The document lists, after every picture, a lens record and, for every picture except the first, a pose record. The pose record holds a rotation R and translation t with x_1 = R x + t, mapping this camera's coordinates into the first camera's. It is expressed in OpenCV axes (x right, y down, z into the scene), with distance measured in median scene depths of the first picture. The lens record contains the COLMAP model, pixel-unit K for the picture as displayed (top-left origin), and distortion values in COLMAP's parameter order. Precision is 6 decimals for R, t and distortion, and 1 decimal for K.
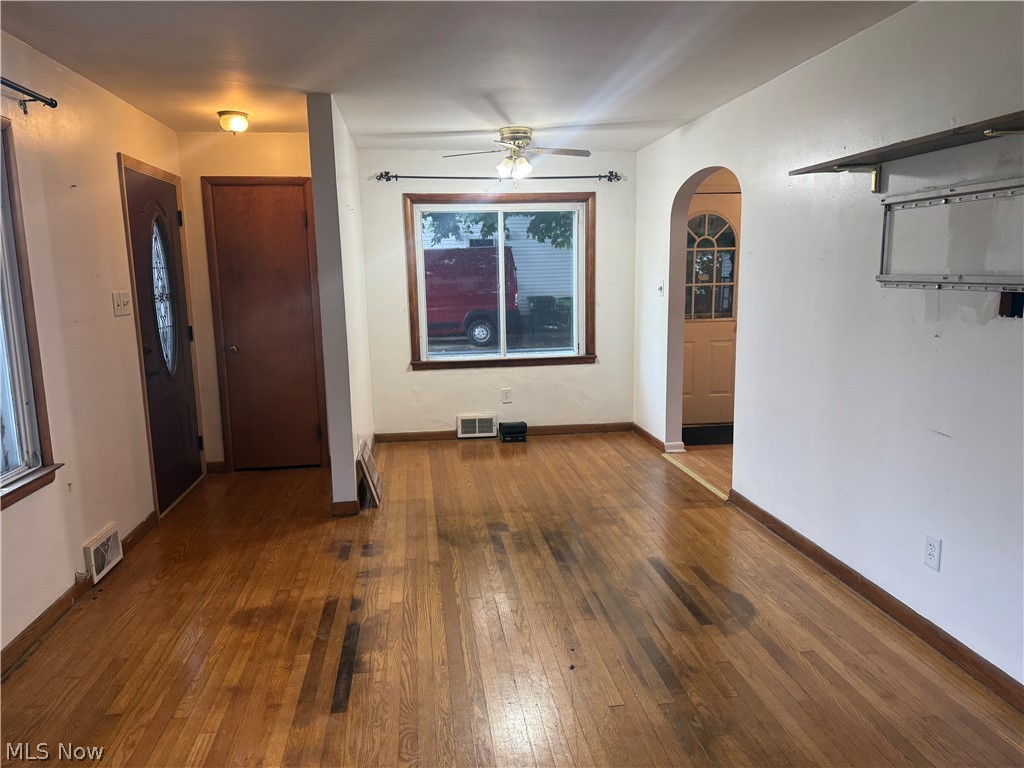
lens RADIAL K [[718.1, 0, 510.7], [0, 718.1, 384.6], [0, 0, 1]] dist [0.070396, -0.080310]
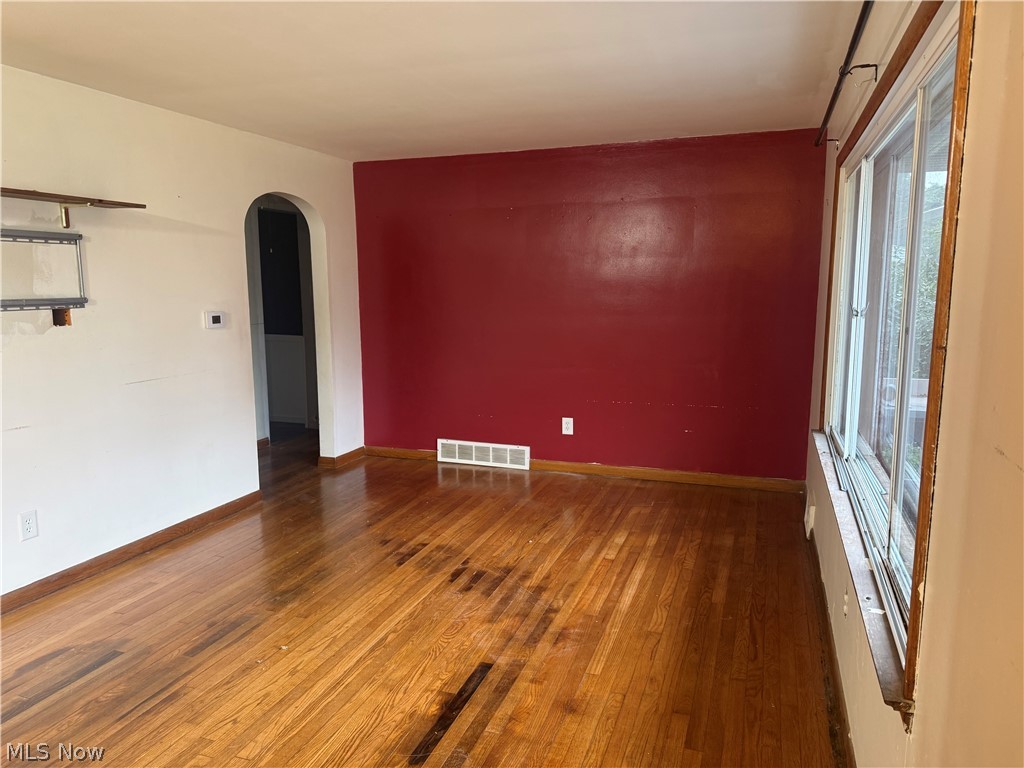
lens RADIAL K [[718.1, 0, 510.1], [0, 718.1, 382.7], [0, 0, 1]] dist [0.070396, -0.080310]
pose [[-0.890435, -0.036914, 0.453611, -0.384632], [0.096159, 0.958944, 0.266796, -0.139626], [-0.444836, 0.281183, -0.850327, 0.911640]]
